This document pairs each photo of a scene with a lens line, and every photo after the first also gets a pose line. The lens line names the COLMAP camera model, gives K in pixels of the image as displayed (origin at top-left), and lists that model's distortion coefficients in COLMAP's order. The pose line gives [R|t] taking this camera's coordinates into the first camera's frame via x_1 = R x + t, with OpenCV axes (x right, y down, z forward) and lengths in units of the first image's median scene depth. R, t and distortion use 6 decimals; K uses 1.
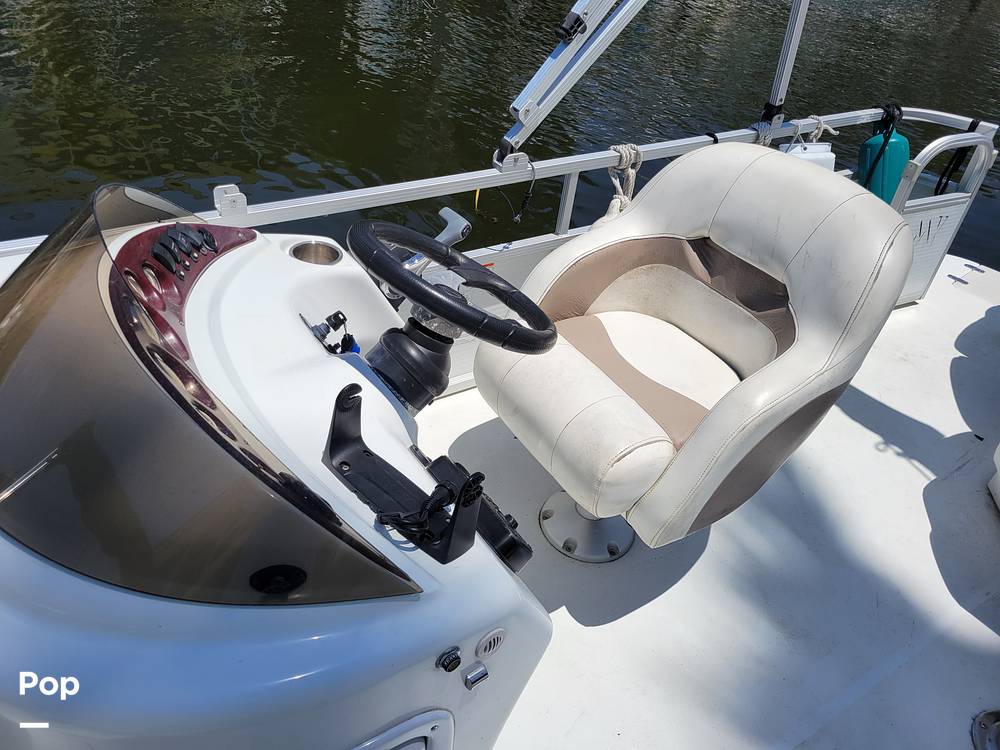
lens RADIAL K [[753.7, 0, 503.2], [0, 753.7, 367.5], [0, 0, 1]] dist [0.051264, -0.028208]
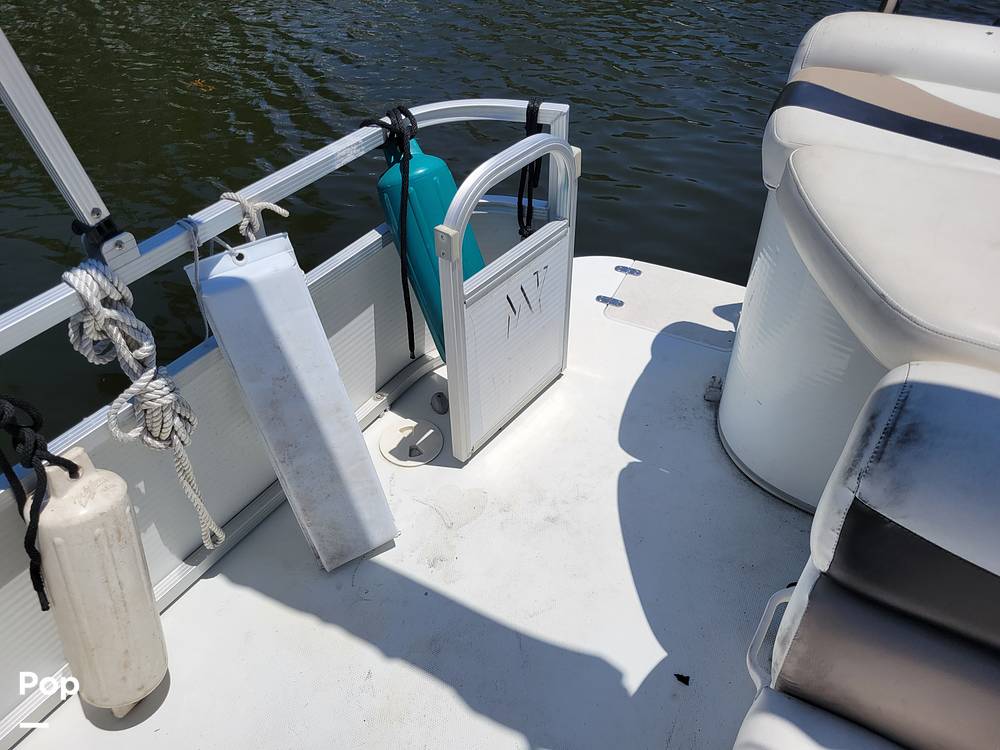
lens RADIAL K [[753.7, 0, 492.5], [0, 753.7, 386.1], [0, 0, 1]] dist [0.051264, -0.028208]
pose [[0.912864, -0.343996, 0.219879, 0.585471], [0.316575, 0.936500, 0.150823, -0.328982], [-0.257799, -0.068073, 0.963798, 0.662382]]
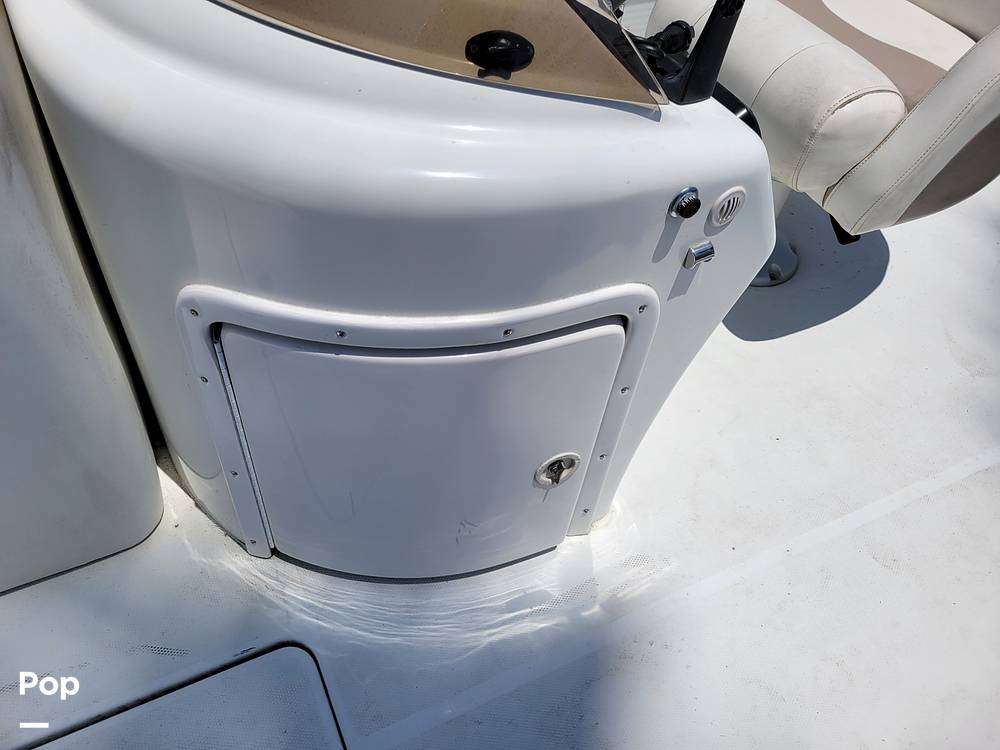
lens RADIAL K [[753.7, 0, 496.6], [0, 753.7, 374.1], [0, 0, 1]] dist [0.051264, -0.028208]
pose [[0.991245, 0.090977, -0.095686, -0.087078], [-0.069696, 0.976061, 0.206025, 0.200841], [0.112139, -0.197553, 0.973857, 0.070324]]
